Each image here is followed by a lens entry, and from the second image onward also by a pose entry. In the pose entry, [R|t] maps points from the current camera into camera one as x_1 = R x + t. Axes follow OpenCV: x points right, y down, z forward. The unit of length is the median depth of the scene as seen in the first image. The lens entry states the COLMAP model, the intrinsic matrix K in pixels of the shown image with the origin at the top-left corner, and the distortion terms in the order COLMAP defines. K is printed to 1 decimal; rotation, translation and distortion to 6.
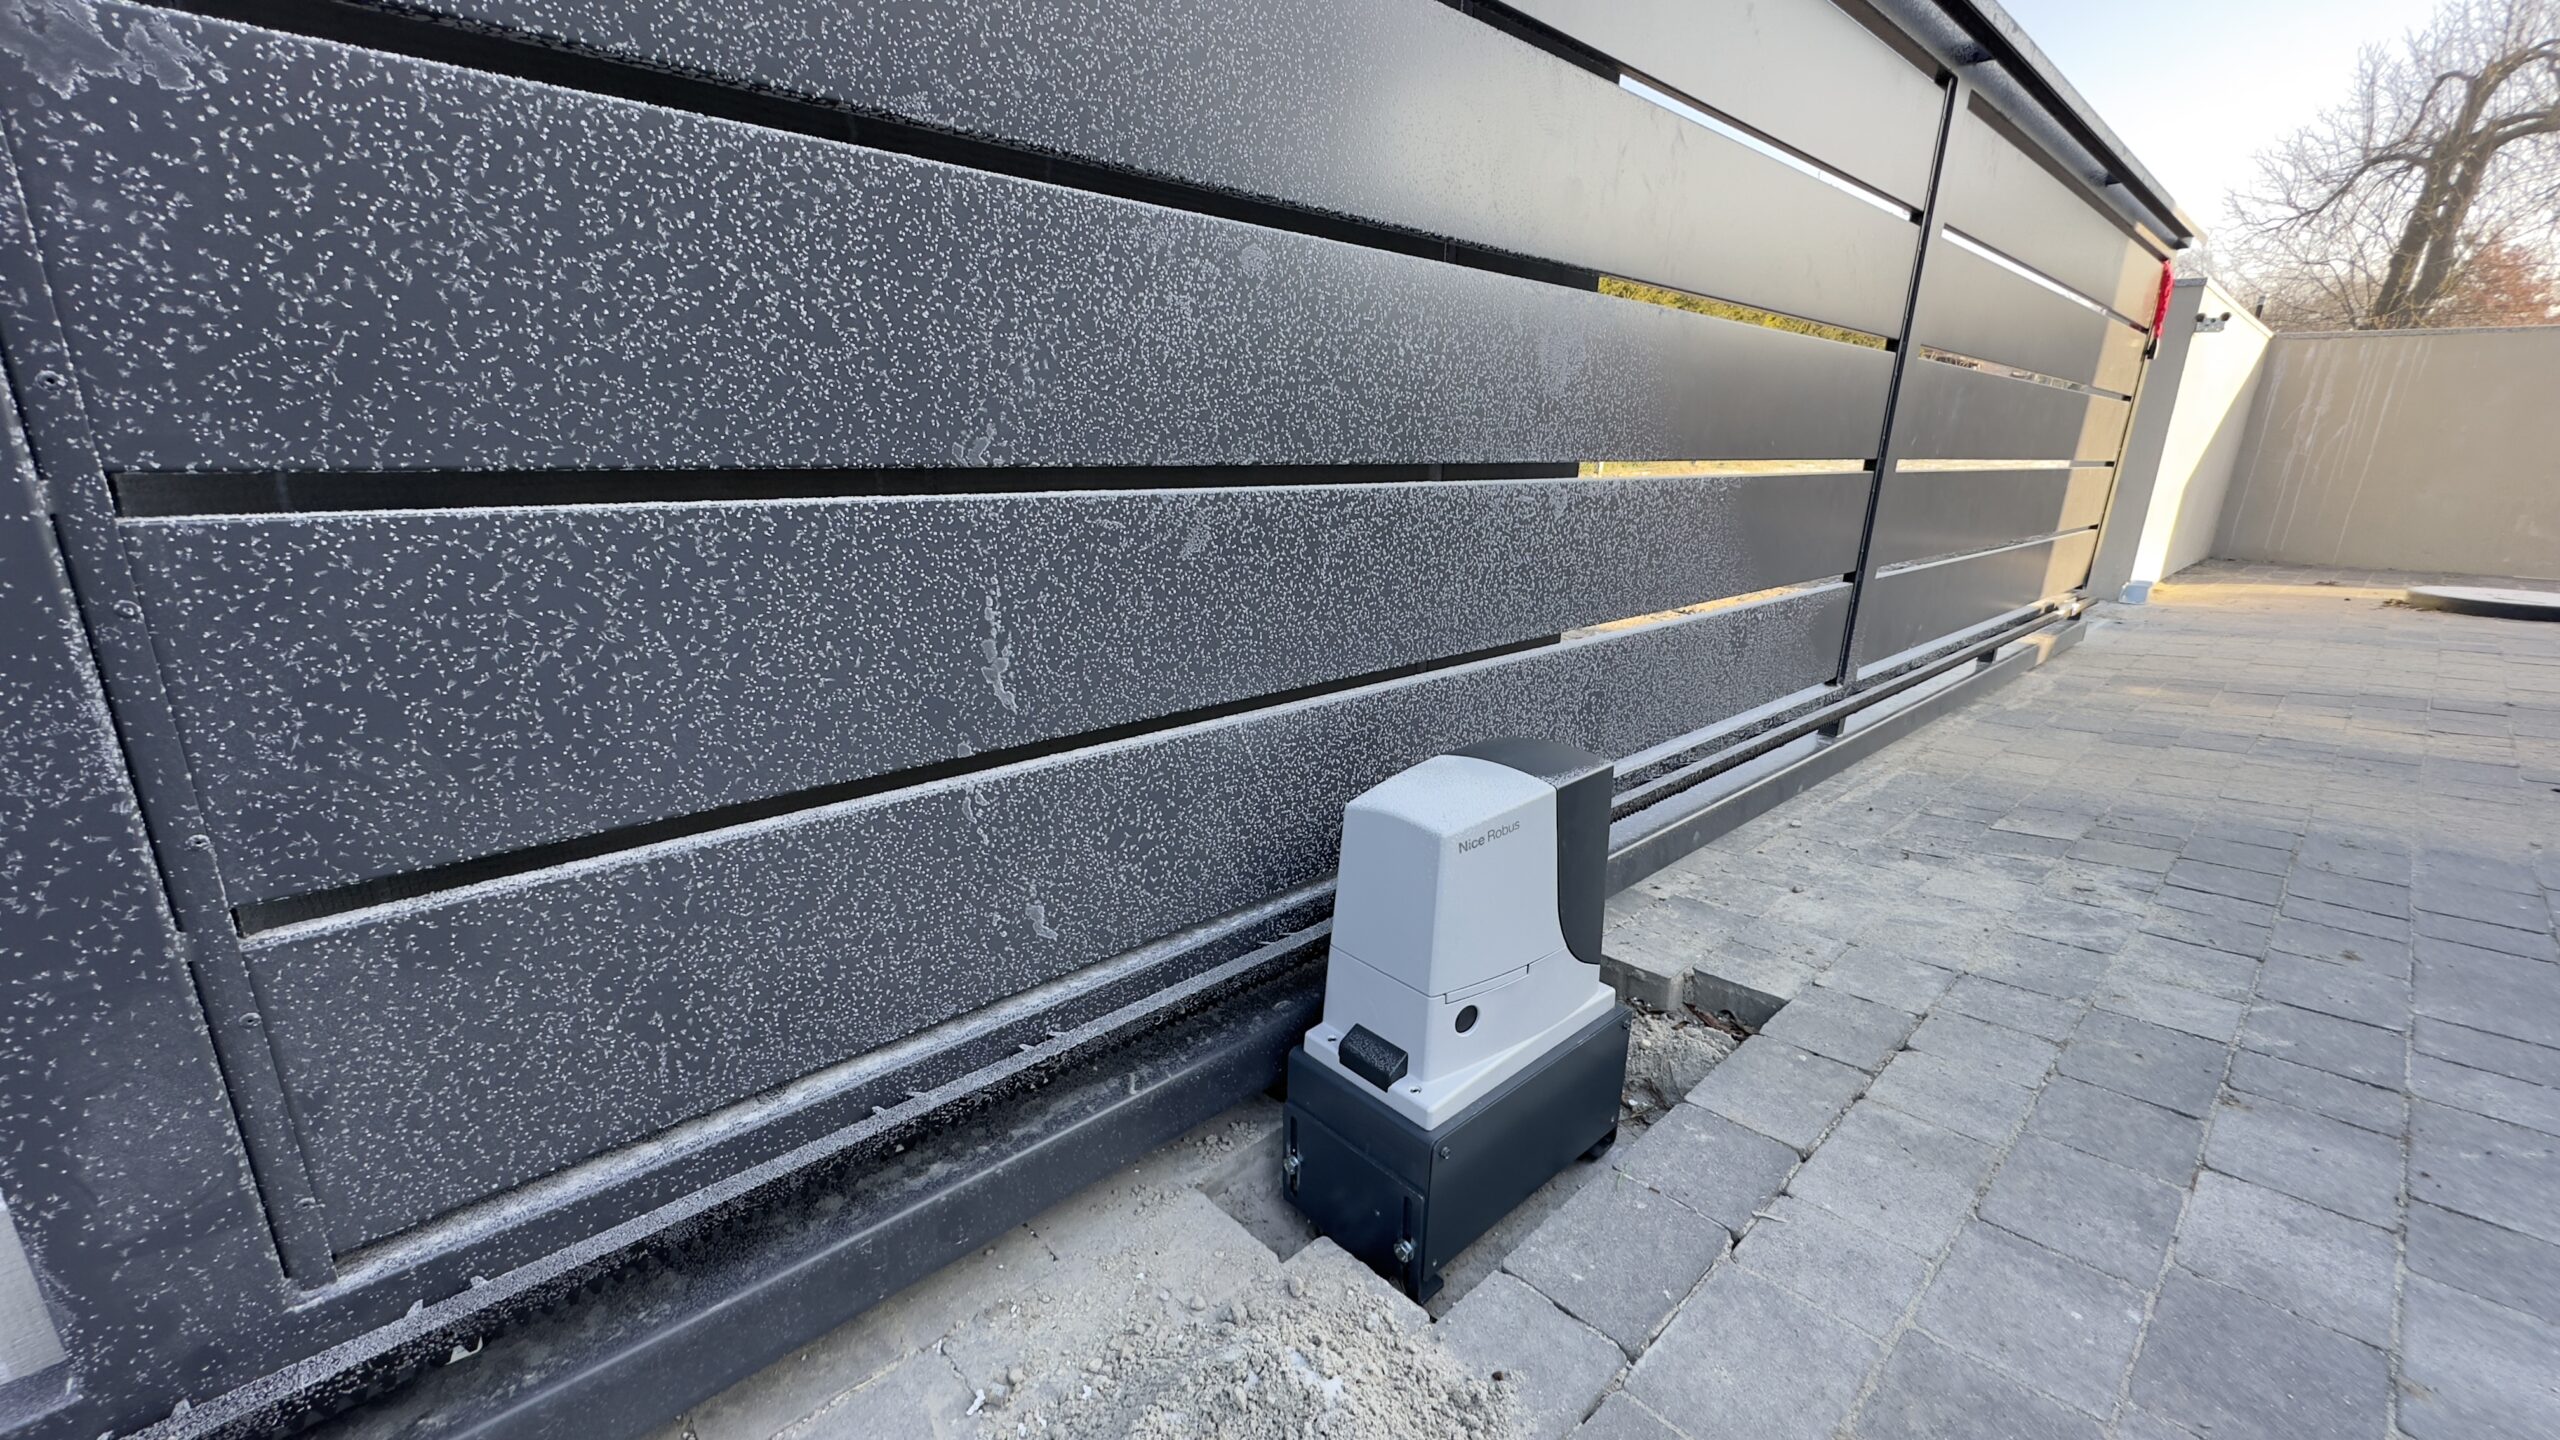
lens RADIAL K [[1004.8, 0, 1282.6], [0, 1004.8, 714.1], [0, 0, 1]] dist [-0.002753, -0.000078]
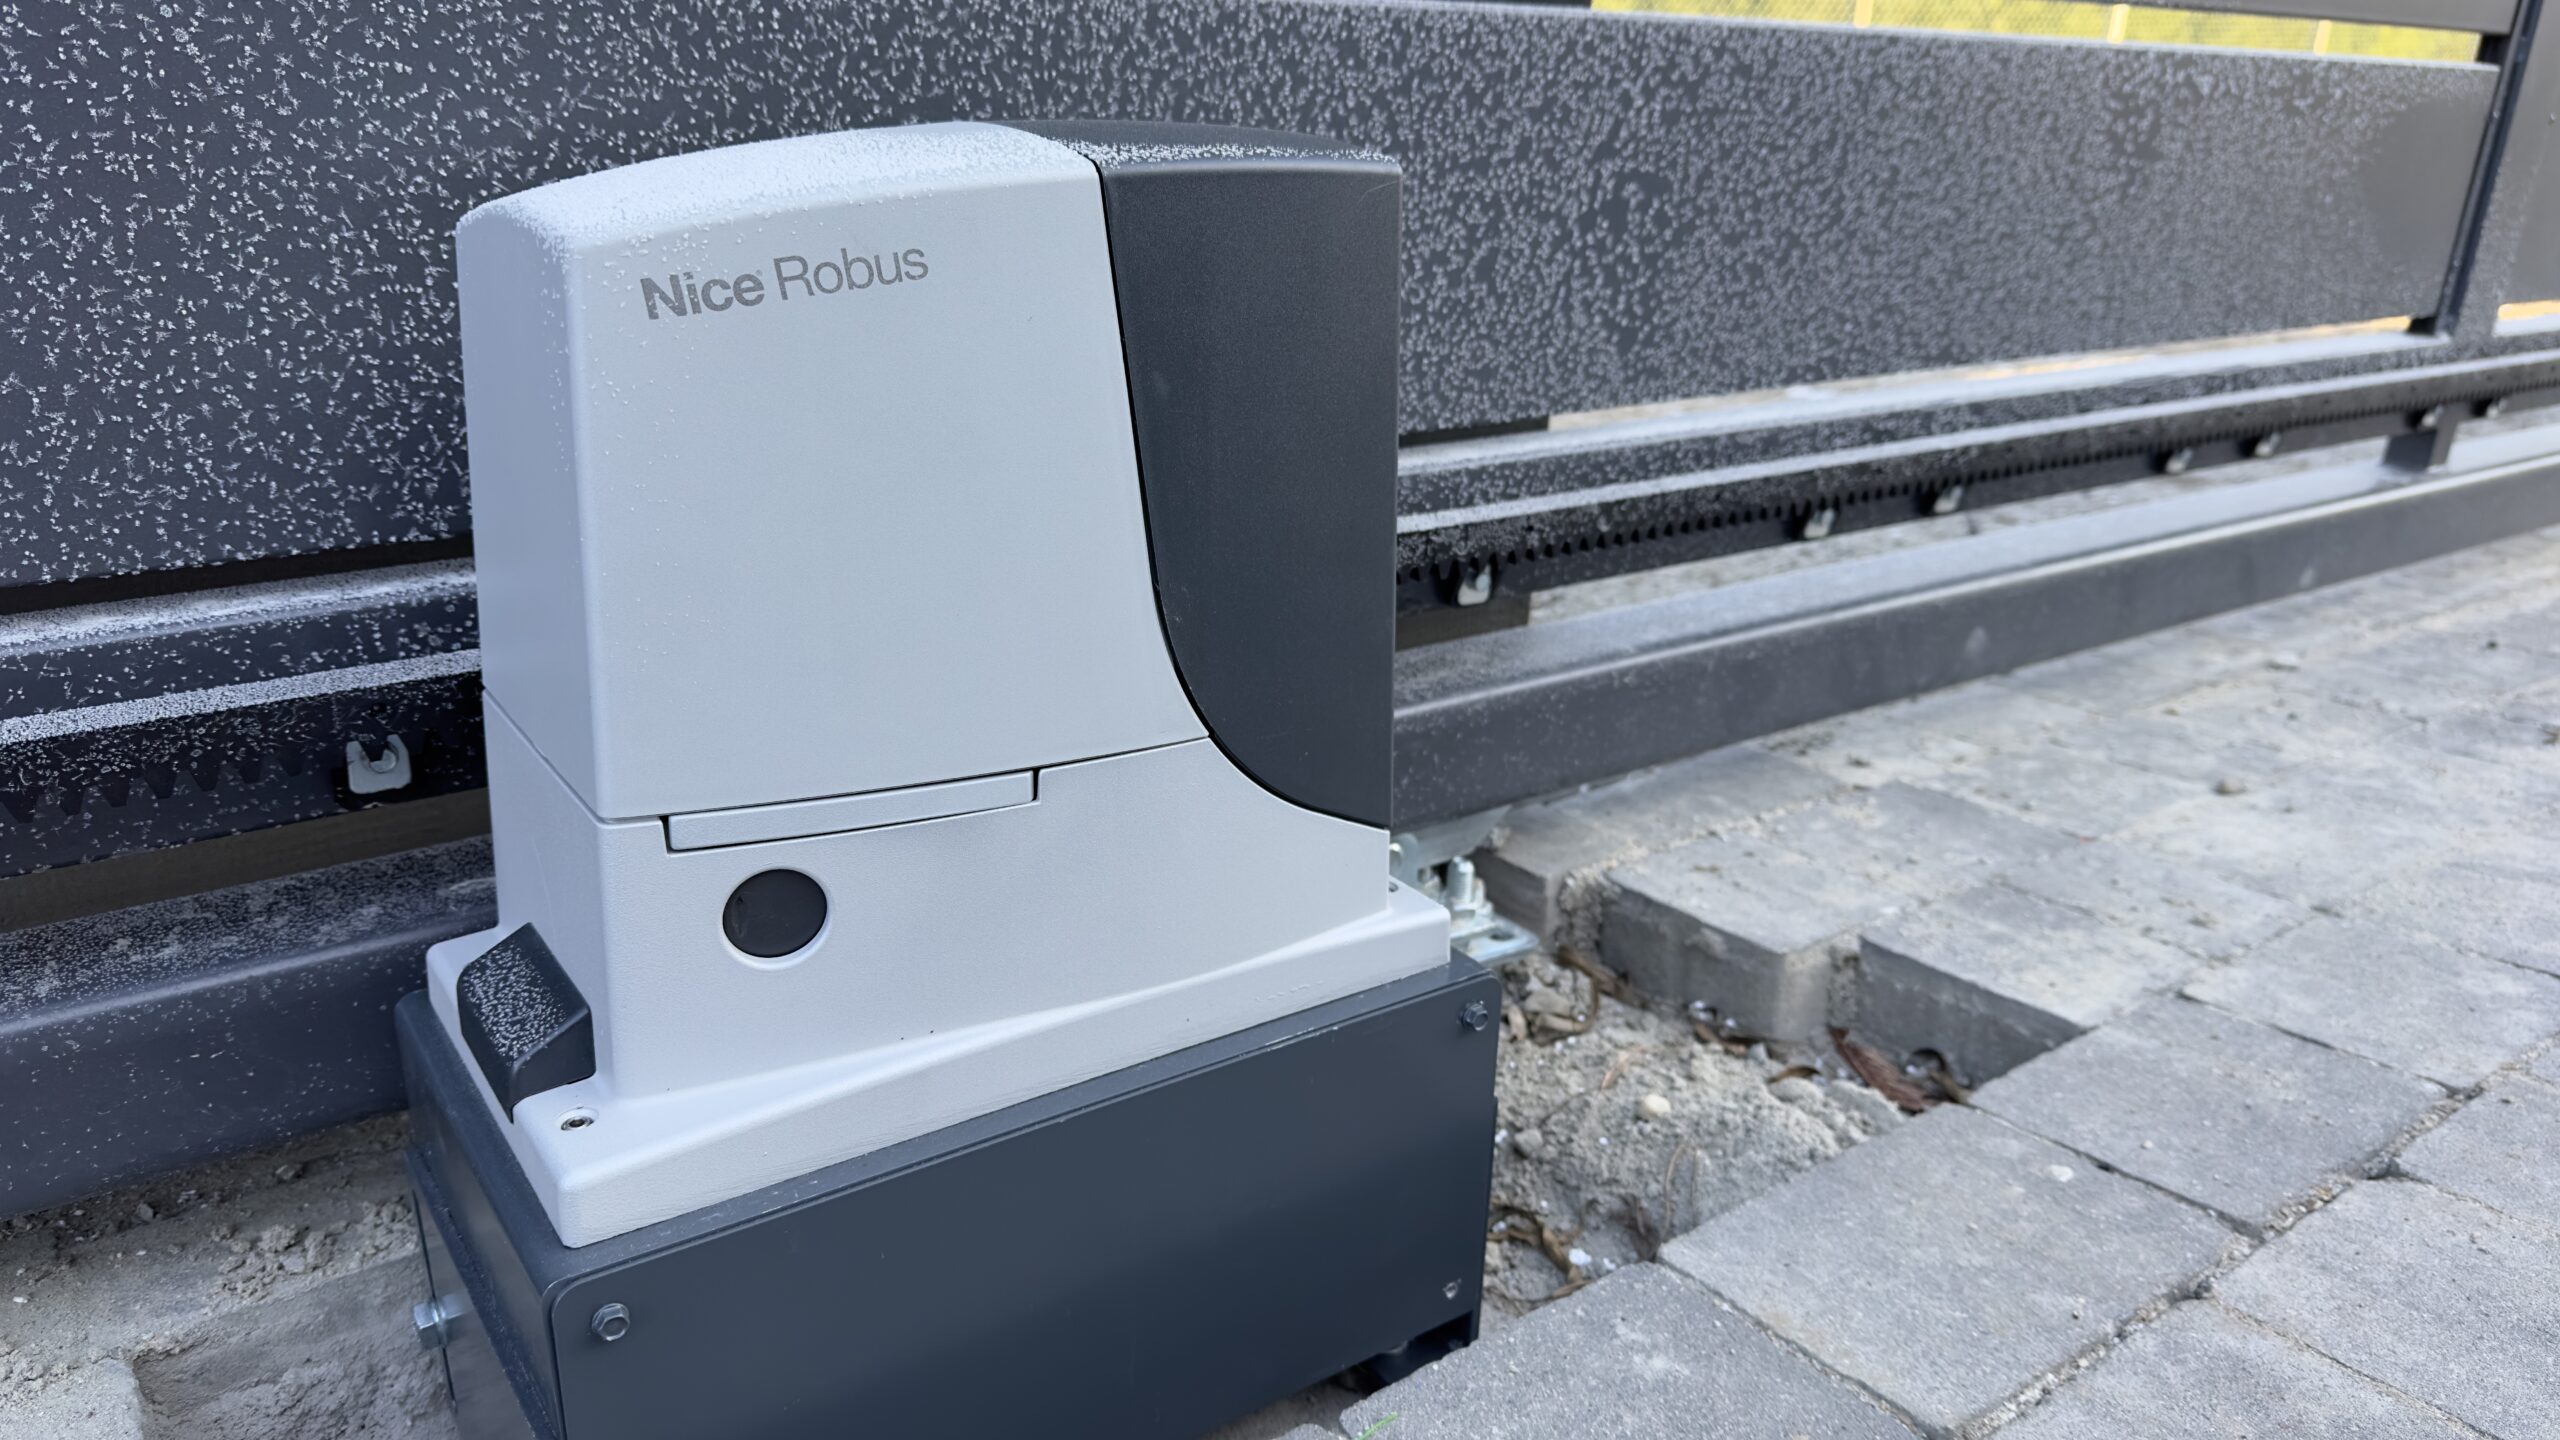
lens RADIAL K [[1816.7, 0, 1277.2], [0, 1816.7, 723.7], [0, 0, 1]] dist [0.008372, -0.009328]
pose [[0.992444, 0.057461, -0.108411, 0.268530], [-0.048060, 0.995011, 0.087420, 0.128436], [0.112894, -0.081549, 0.990255, 0.317838]]
